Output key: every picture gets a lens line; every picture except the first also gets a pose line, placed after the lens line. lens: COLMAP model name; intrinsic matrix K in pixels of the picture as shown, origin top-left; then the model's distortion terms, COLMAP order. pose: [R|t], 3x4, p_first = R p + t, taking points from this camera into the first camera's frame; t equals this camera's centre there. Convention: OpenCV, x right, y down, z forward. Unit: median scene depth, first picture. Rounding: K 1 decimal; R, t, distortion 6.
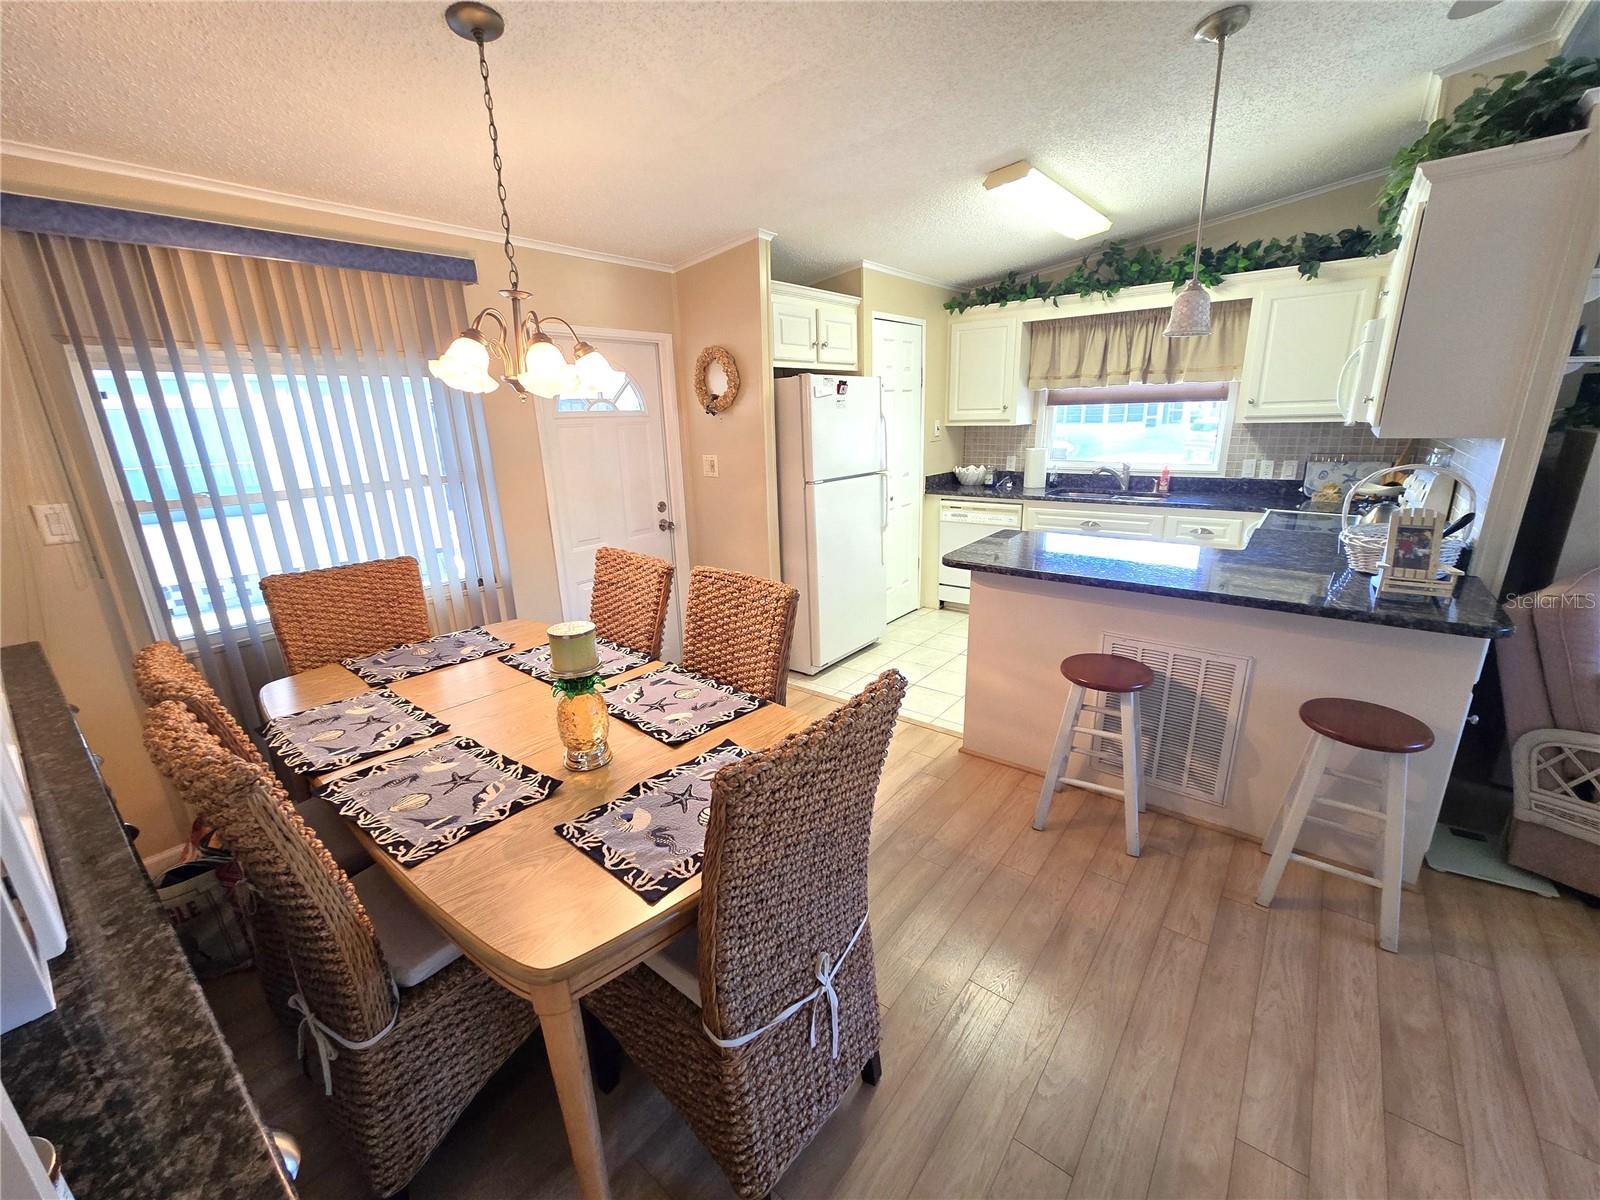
lens RADIAL K [[657.0, 0, 804.6], [0, 657.0, 601.6], [0, 0, 1]] dist [-0.000606, 0.002867]
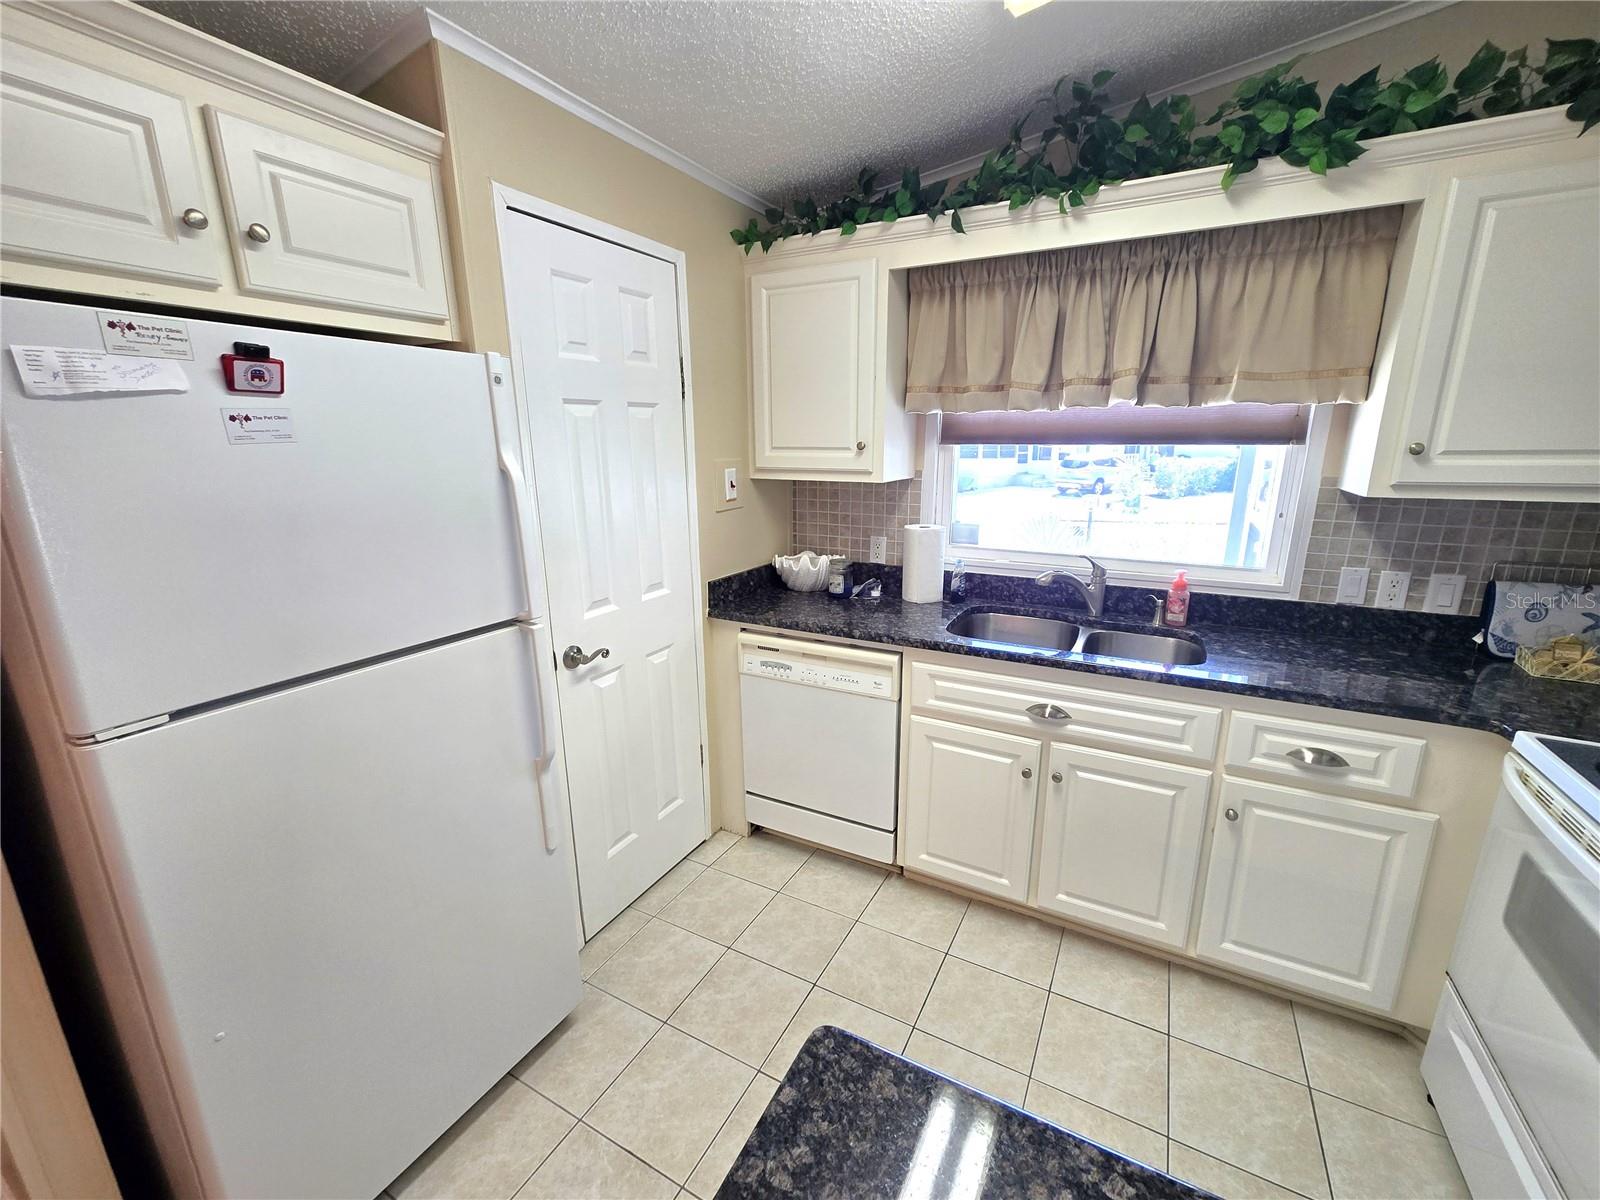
lens RADIAL K [[657.0, 0, 804.6], [0, 657.0, 601.6], [0, 0, 1]] dist [-0.000606, 0.002867]
pose [[0.985121, -0.018493, 0.170864, 0.191380], [0.025408, 0.998940, -0.038371, -0.174262], [-0.169974, 0.042141, 0.984547, 0.570061]]
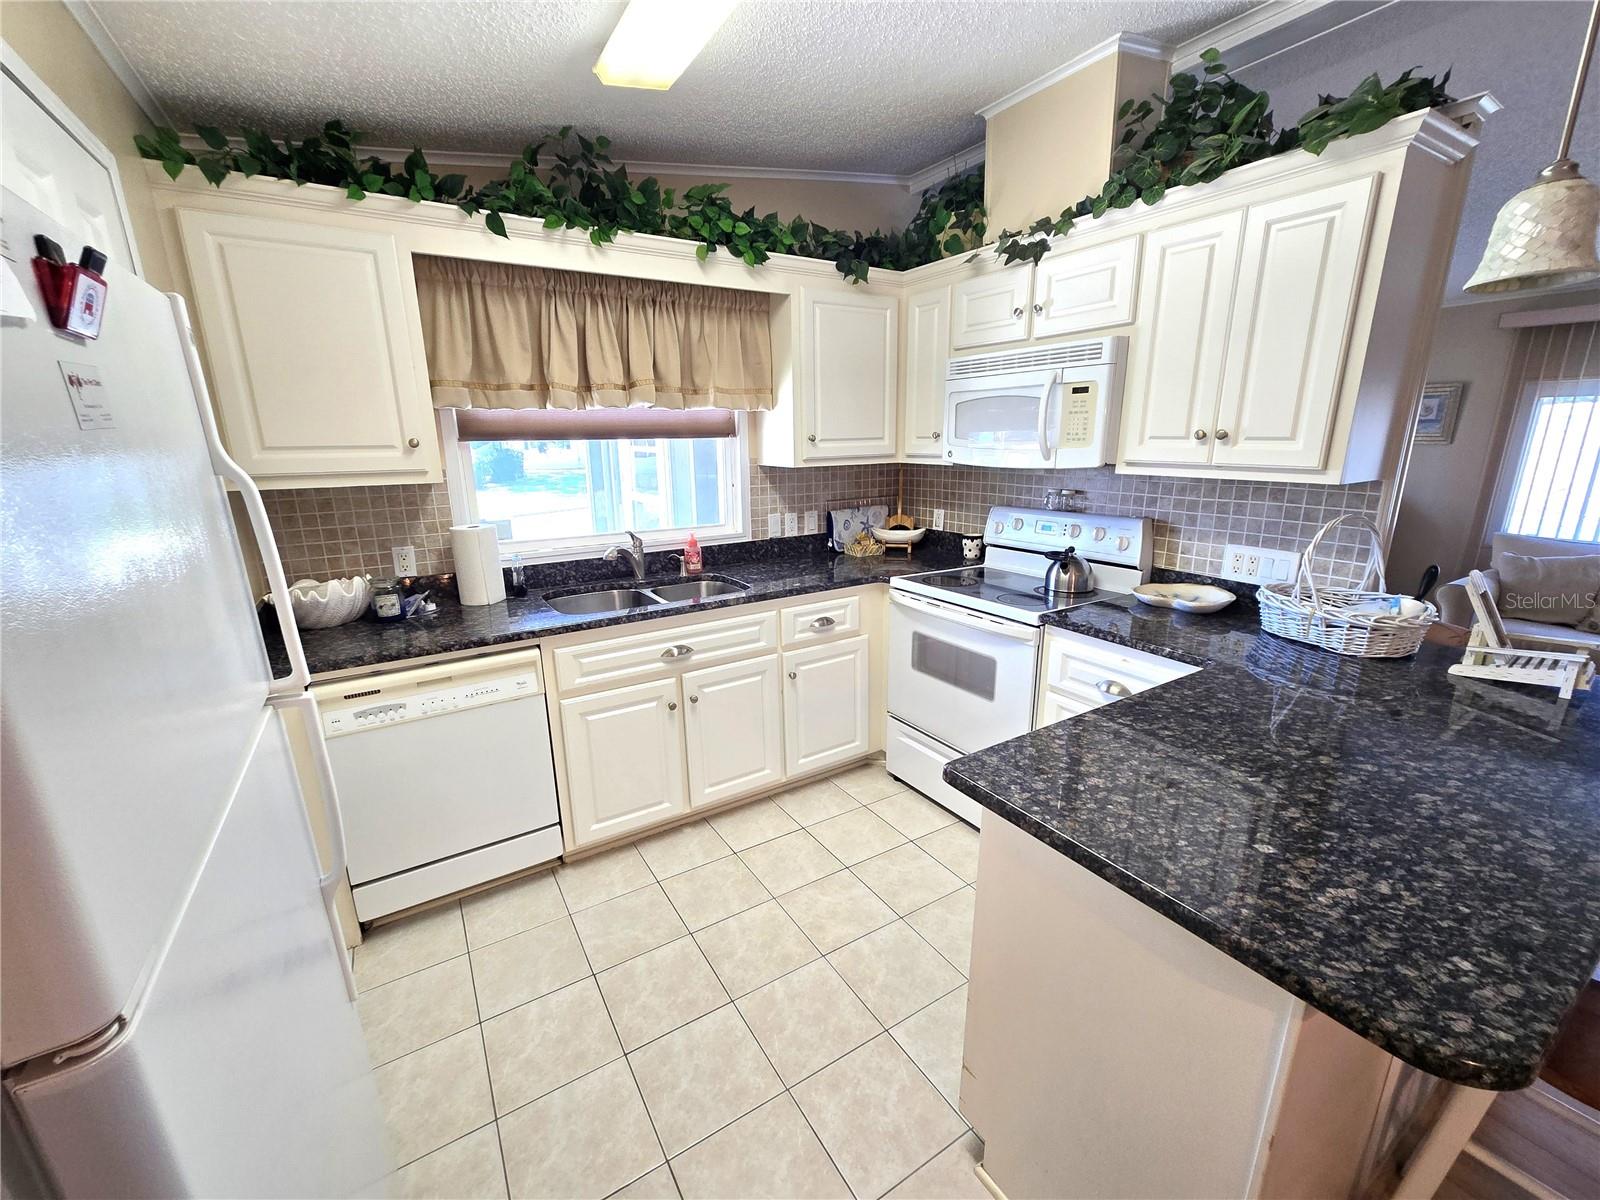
lens RADIAL K [[657.0, 0, 804.6], [0, 657.0, 601.6], [0, 0, 1]] dist [-0.000606, 0.002867]
pose [[0.346782, -0.209560, 0.914236, -0.027770], [0.263624, 0.957206, 0.119413, -0.190650], [-0.900136, 0.199604, 0.387187, 0.660004]]
